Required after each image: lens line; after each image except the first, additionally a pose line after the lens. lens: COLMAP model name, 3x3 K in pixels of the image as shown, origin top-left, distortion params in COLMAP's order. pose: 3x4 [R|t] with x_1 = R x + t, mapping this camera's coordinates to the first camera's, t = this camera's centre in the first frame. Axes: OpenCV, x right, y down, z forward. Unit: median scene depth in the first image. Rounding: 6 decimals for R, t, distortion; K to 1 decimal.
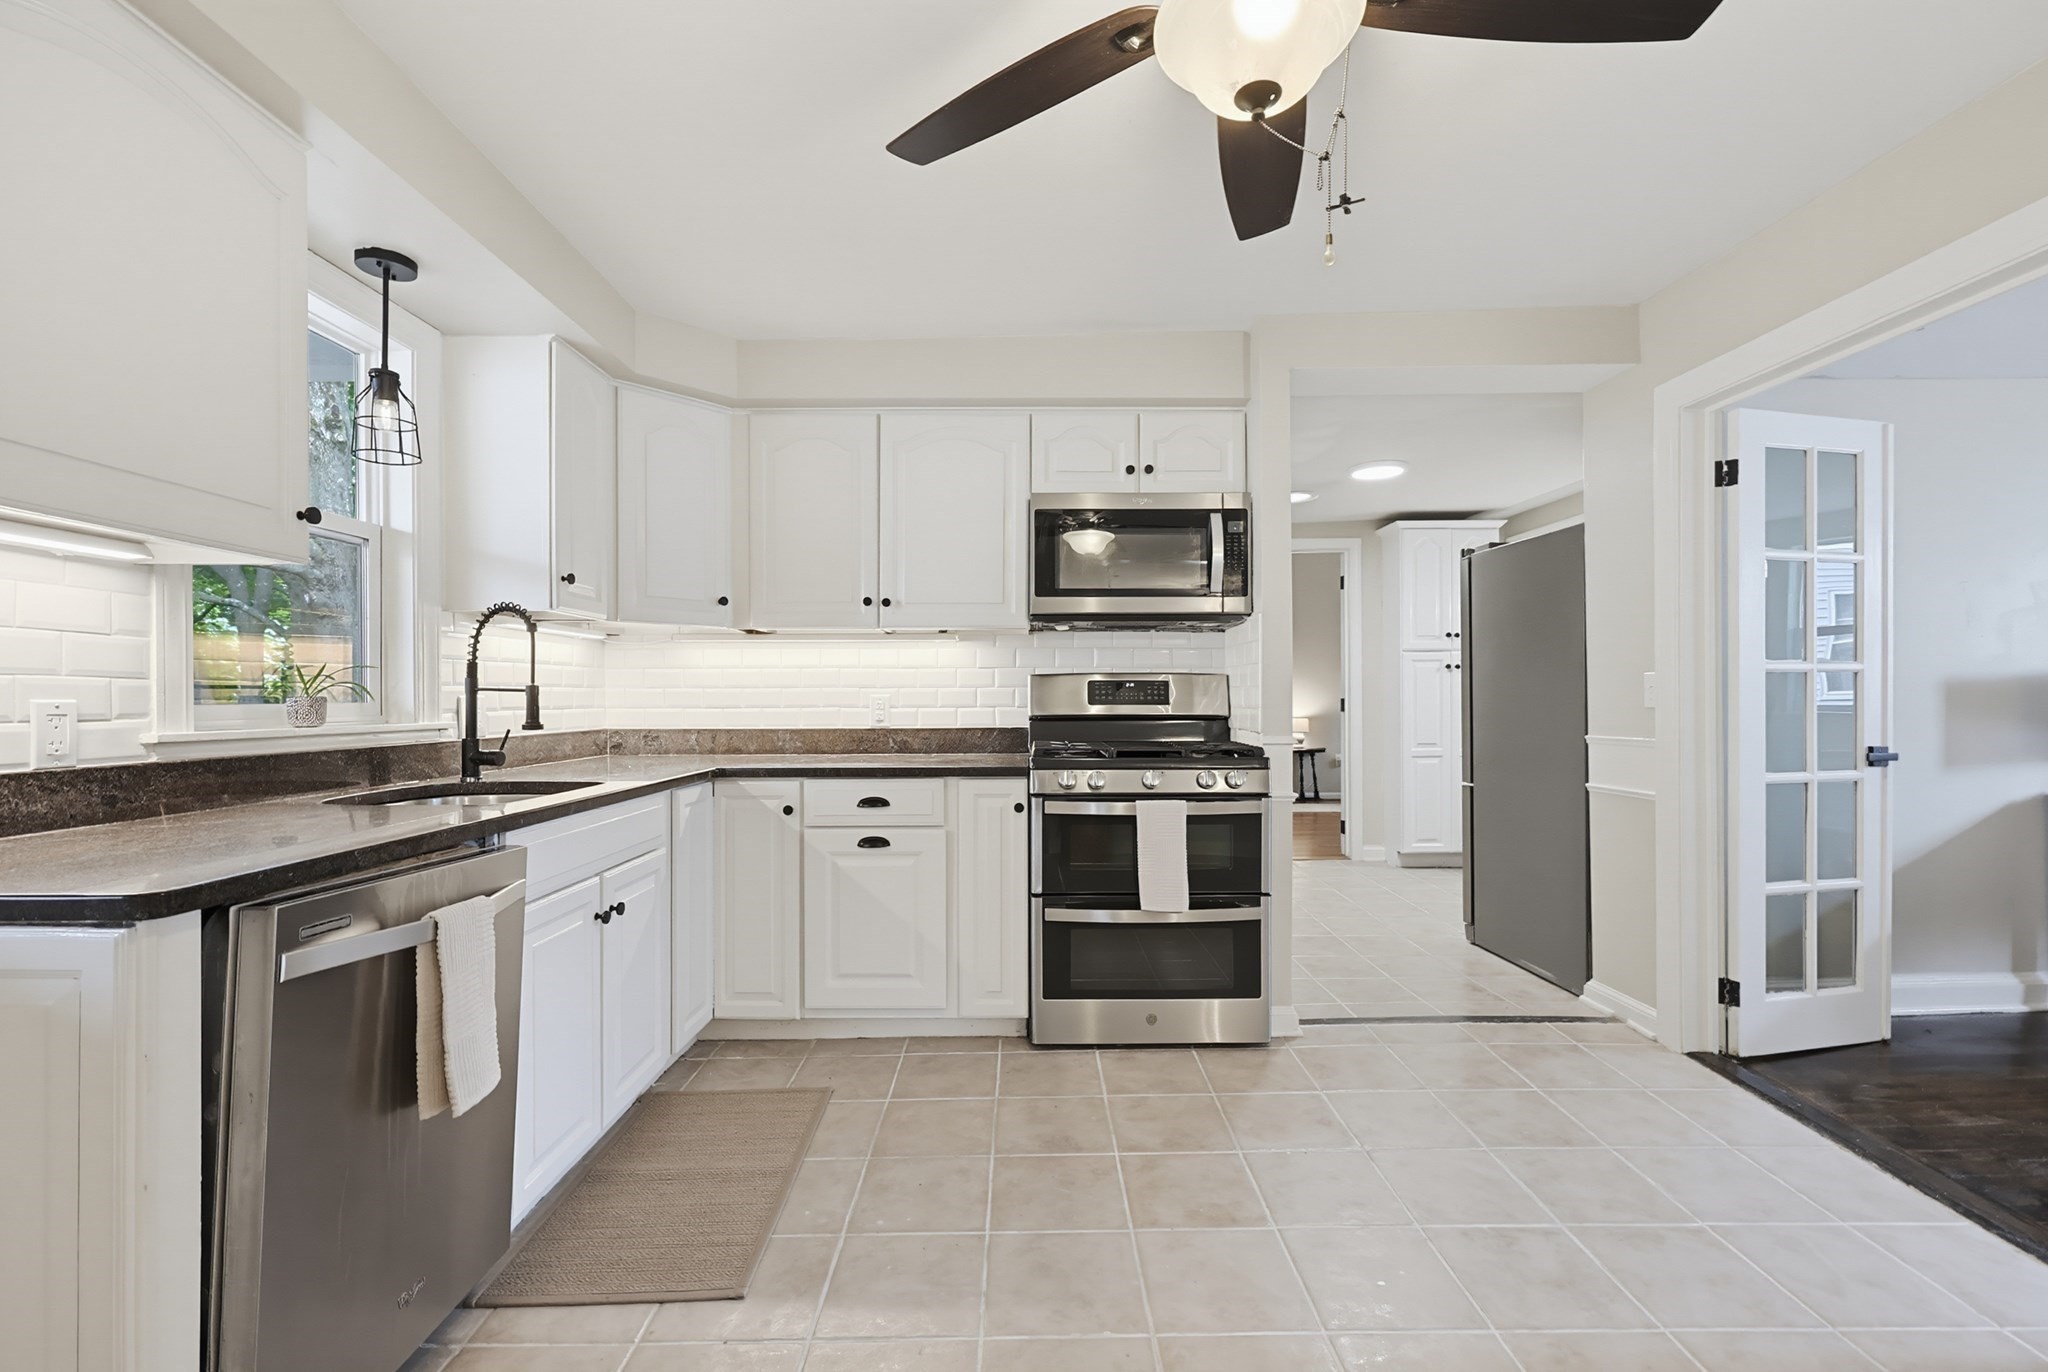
lens RADIAL K [[886.2, 0, 1029.2], [0, 886.2, 702.5], [0, 0, 1]] dist [-0.001558, -0.000165]
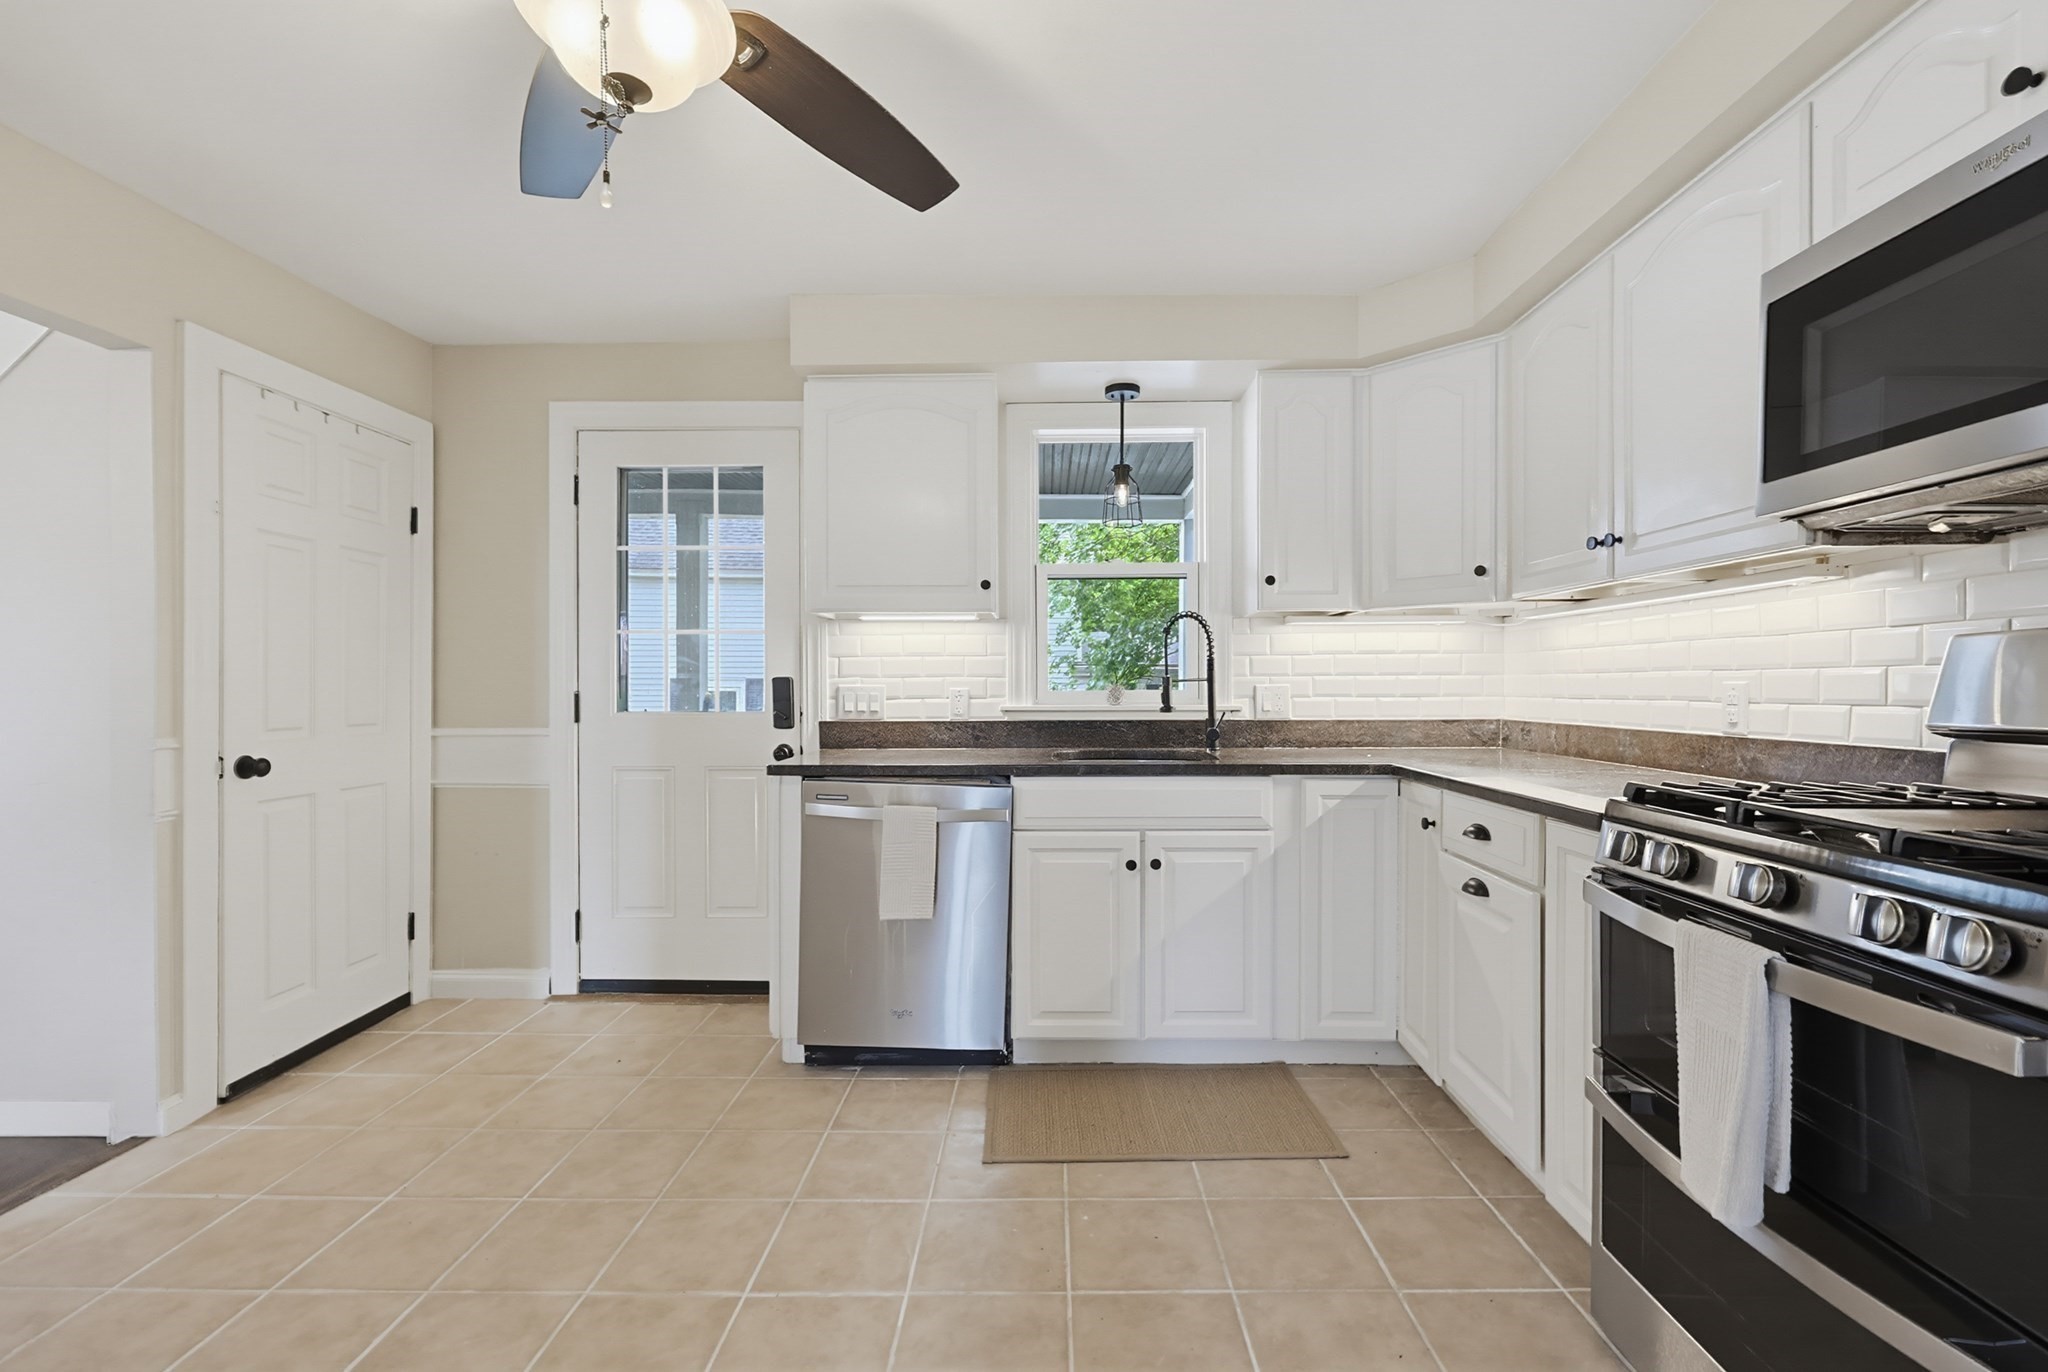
lens RADIAL K [[887.5, 0, 1032.4], [0, 887.5, 696.6], [0, 0, 1]] dist [0.002488, 0.000242]
pose [[-0.024793, 0.014965, -0.999581, 0.554365], [-0.001299, 0.999887, 0.015002, -0.007944], [0.999692, 0.001671, -0.024771, 0.652887]]
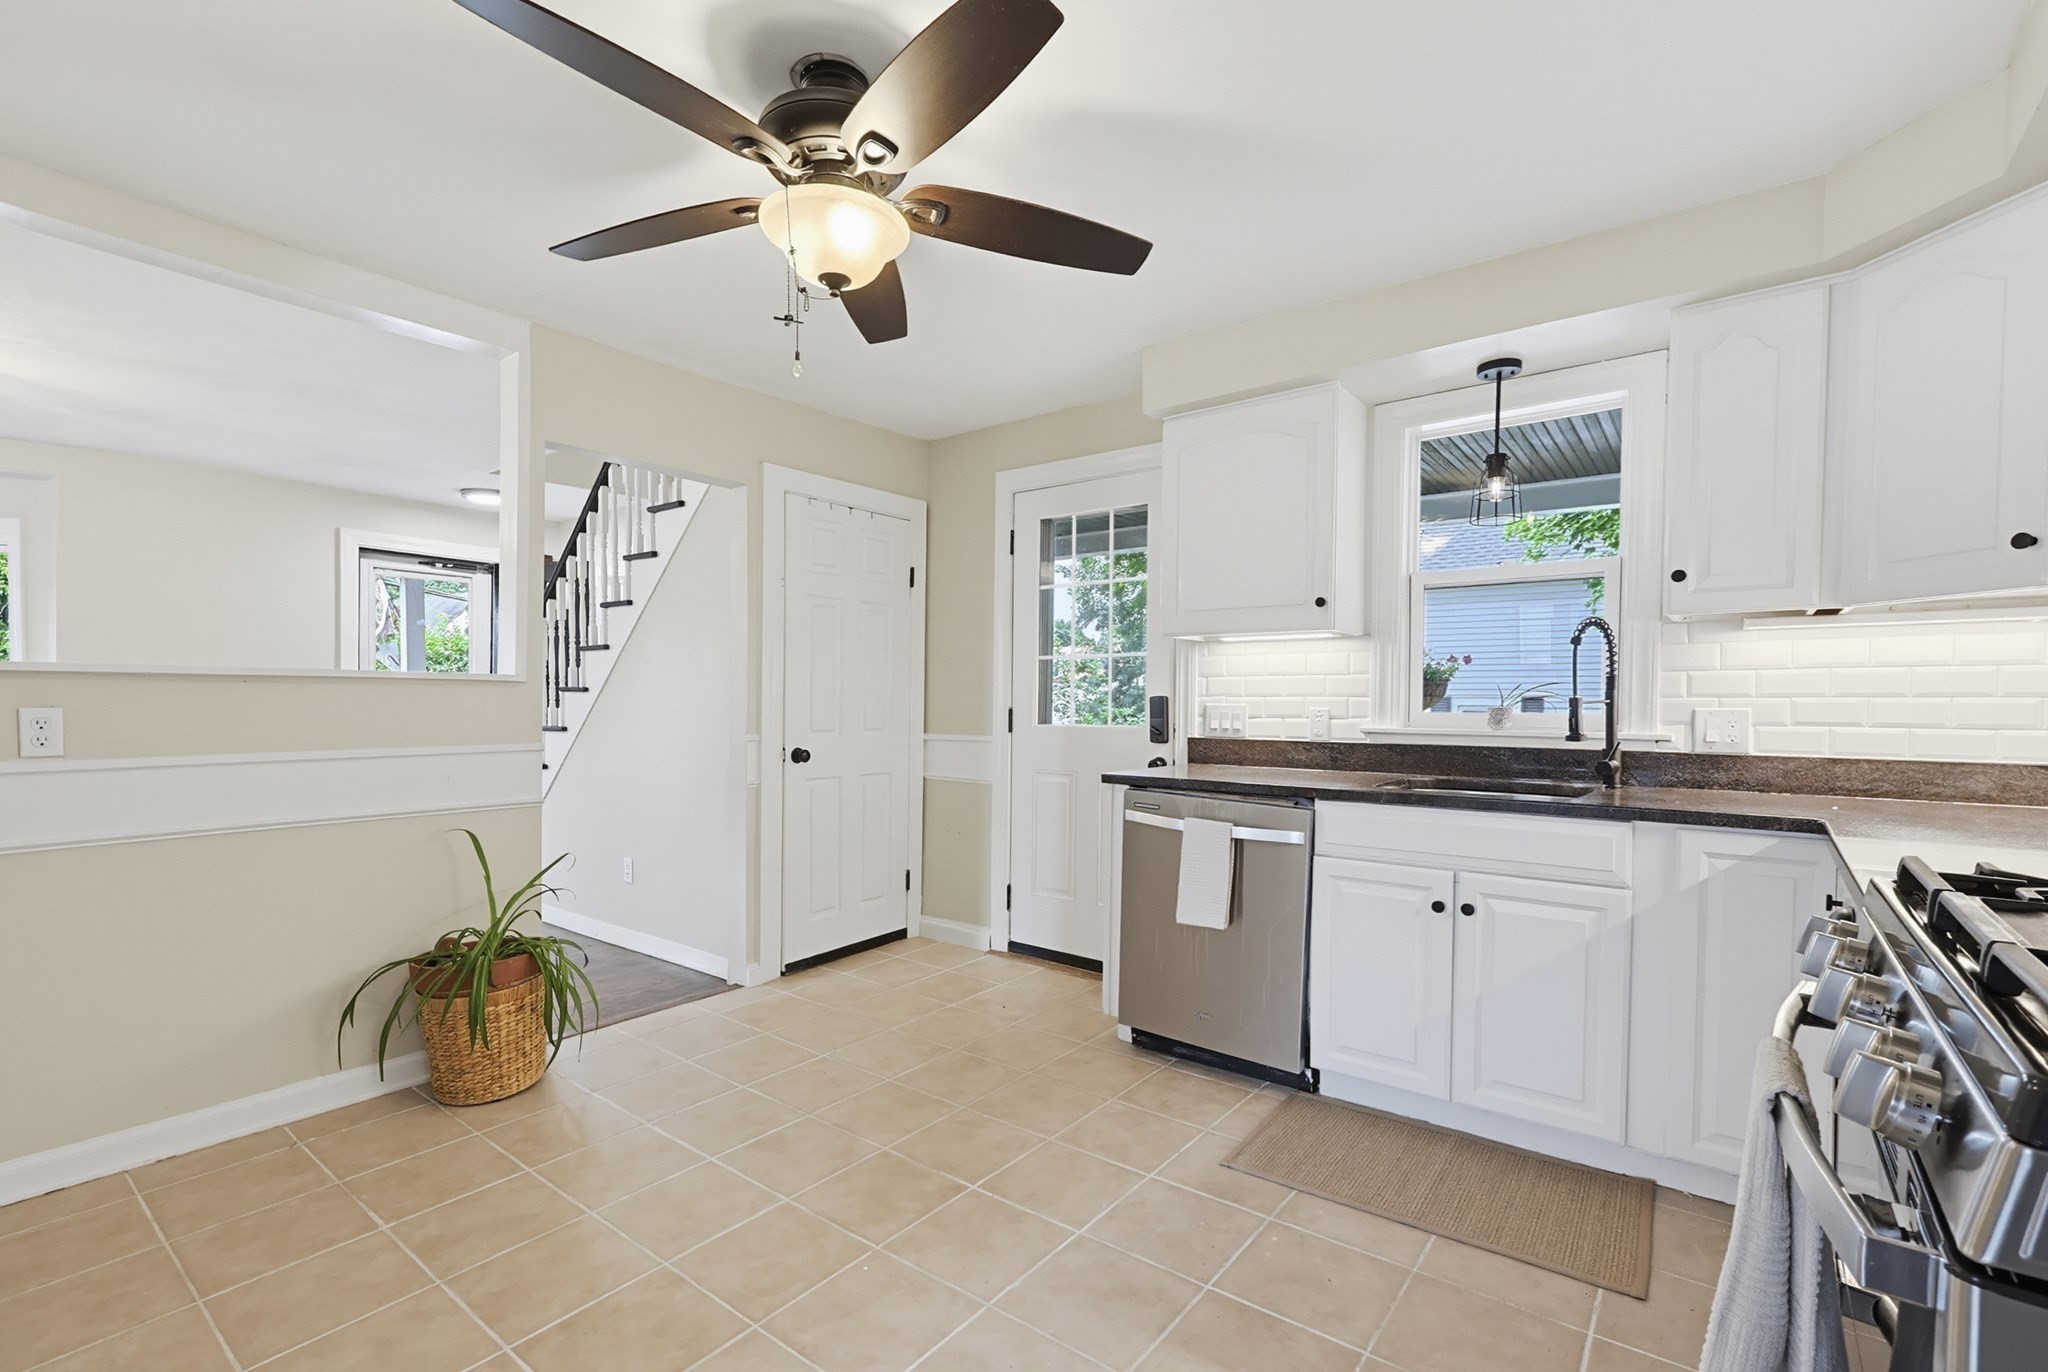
lens RADIAL K [[904.7, 0, 1028.3], [0, 904.7, 725.4], [0, 0, 1]] dist [0.001636, 0.000181]
pose [[-0.617671, 0.019462, -0.786196, 0.534049], [-0.007818, 0.999492, 0.030884, -0.011969], [0.786398, 0.025222, -0.617205, 0.944494]]
